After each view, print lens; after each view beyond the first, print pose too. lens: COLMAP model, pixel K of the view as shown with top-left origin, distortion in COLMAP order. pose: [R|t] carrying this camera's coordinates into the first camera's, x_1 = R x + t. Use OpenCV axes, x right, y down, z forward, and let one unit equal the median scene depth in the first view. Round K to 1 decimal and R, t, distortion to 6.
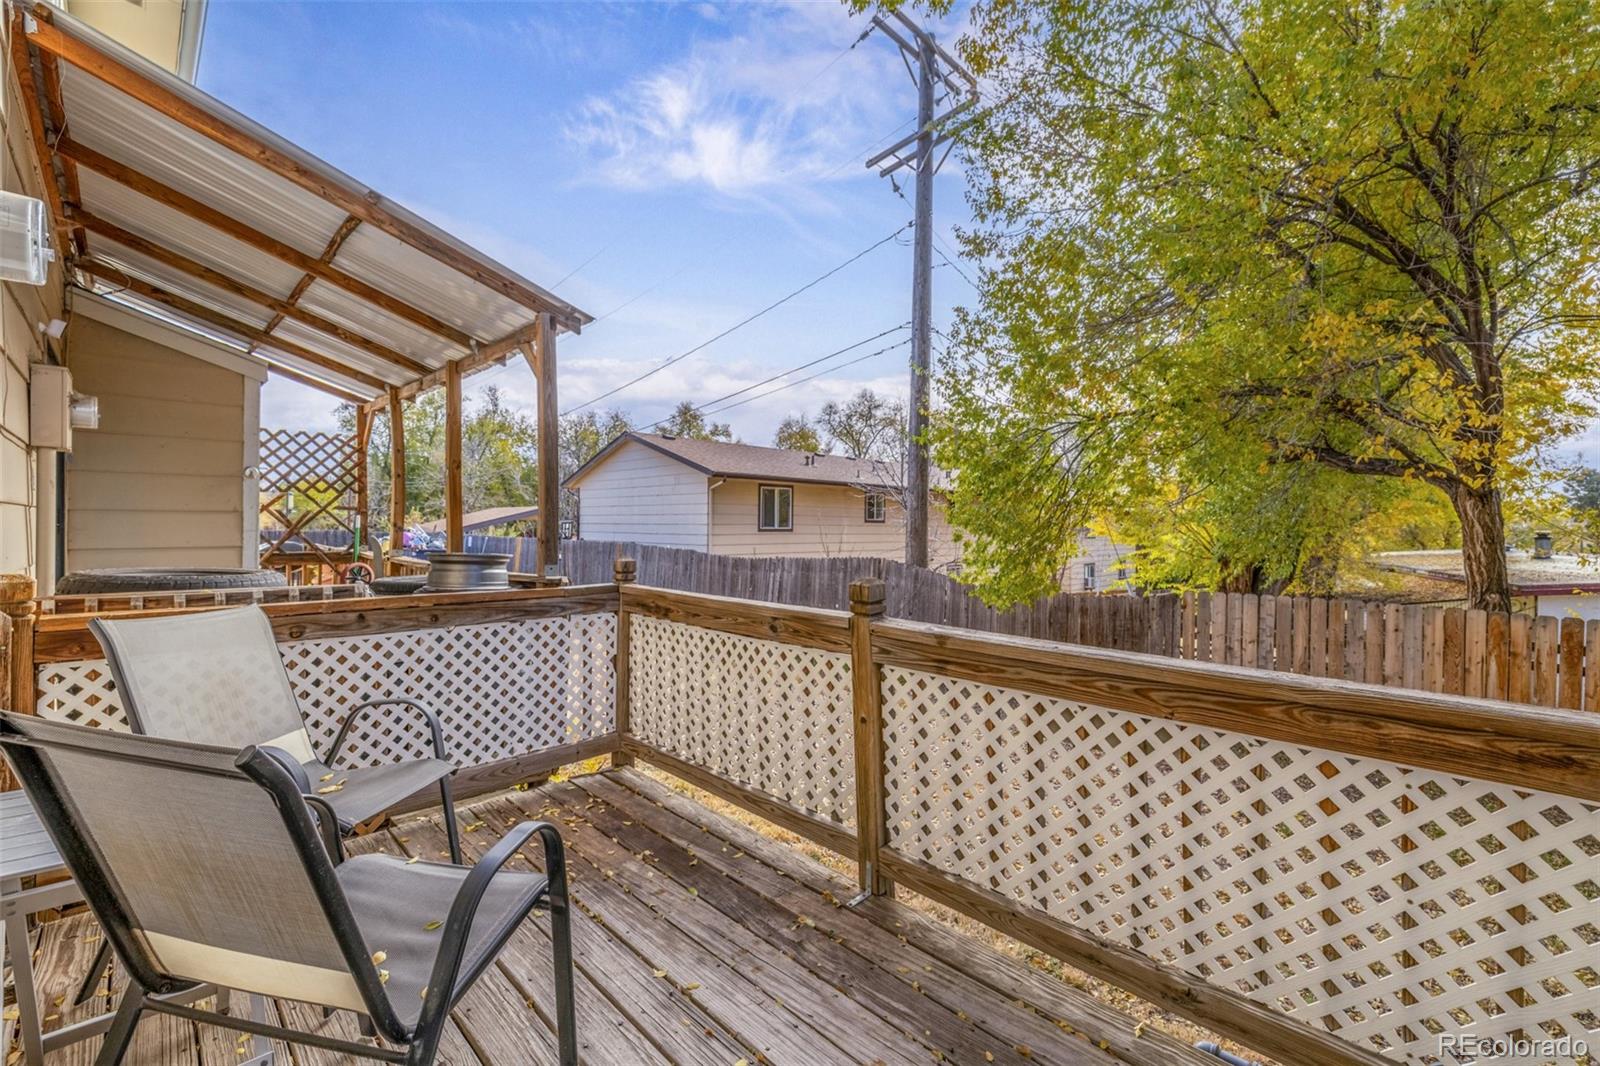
lens RADIAL K [[671.4, 0, 792.2], [0, 671.4, 526.2], [0, 0, 1]] dist [0.000050, -0.000760]
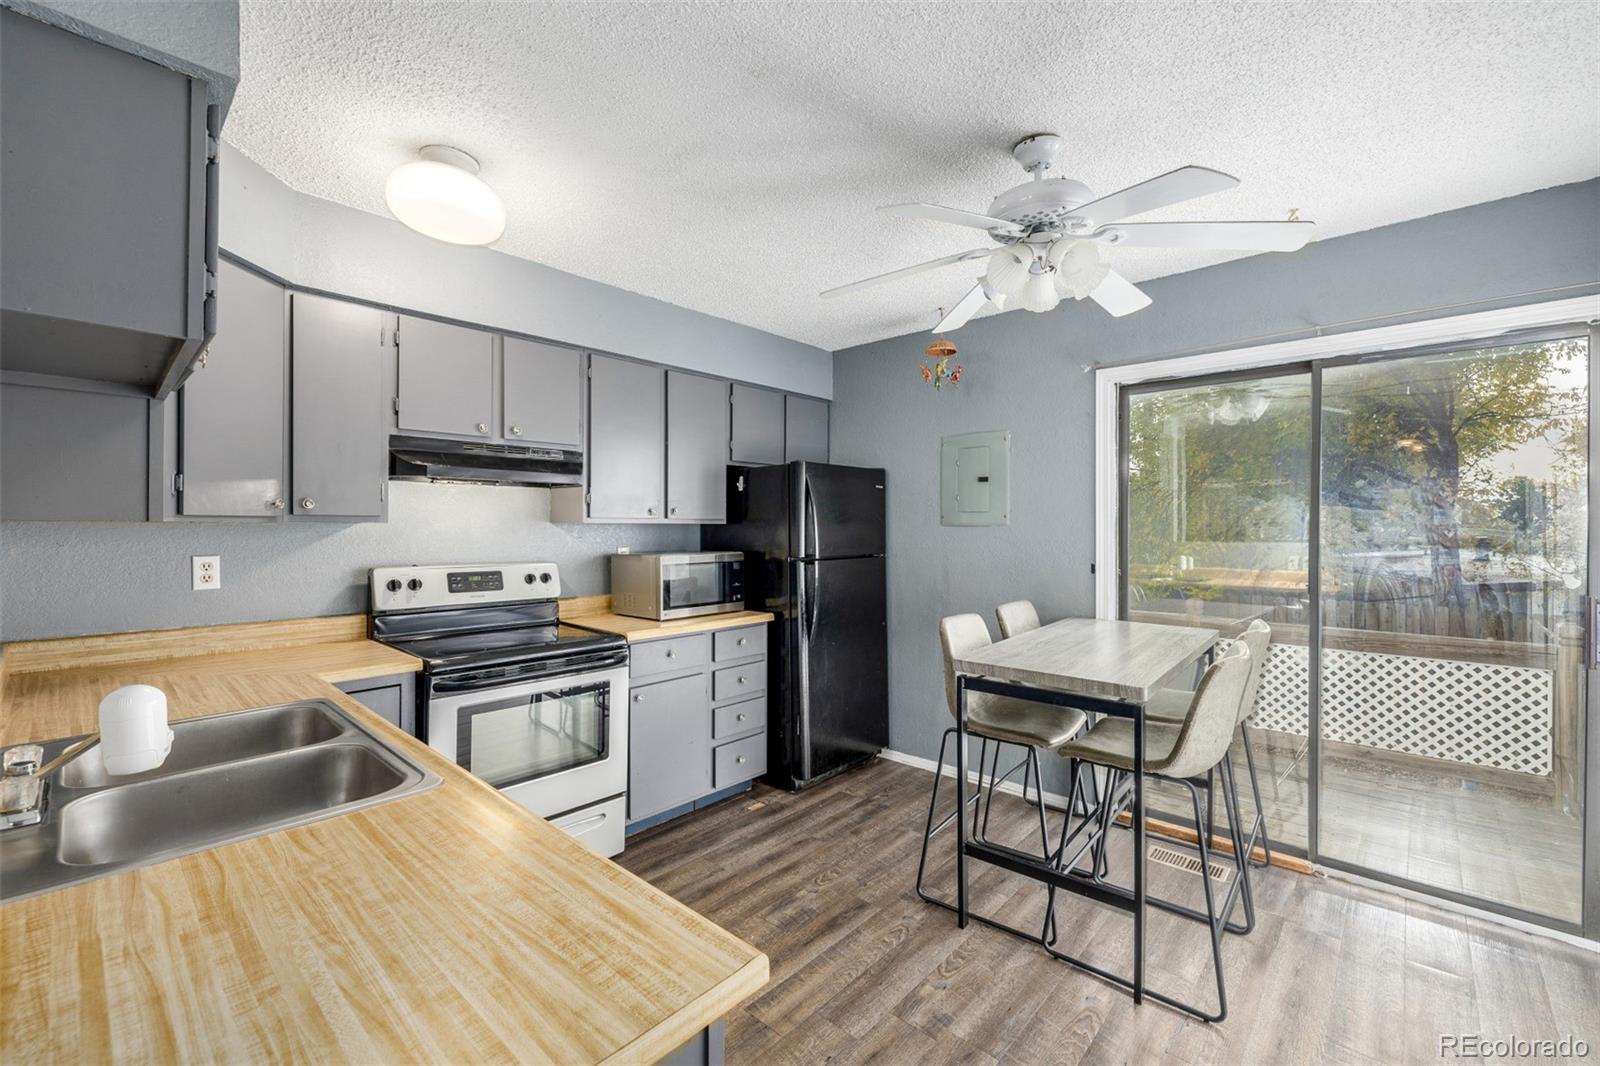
lens RADIAL K [[671.4, 0, 797.8], [0, 671.4, 526.0], [0, 0, 1]] dist [0.000050, -0.000760]
pose [[0.998855, -0.000174, 0.047842, -2.003285], [0.000030, 0.999995, 0.003011, -0.246439], [-0.047842, -0.003006, 0.998850, -1.740791]]
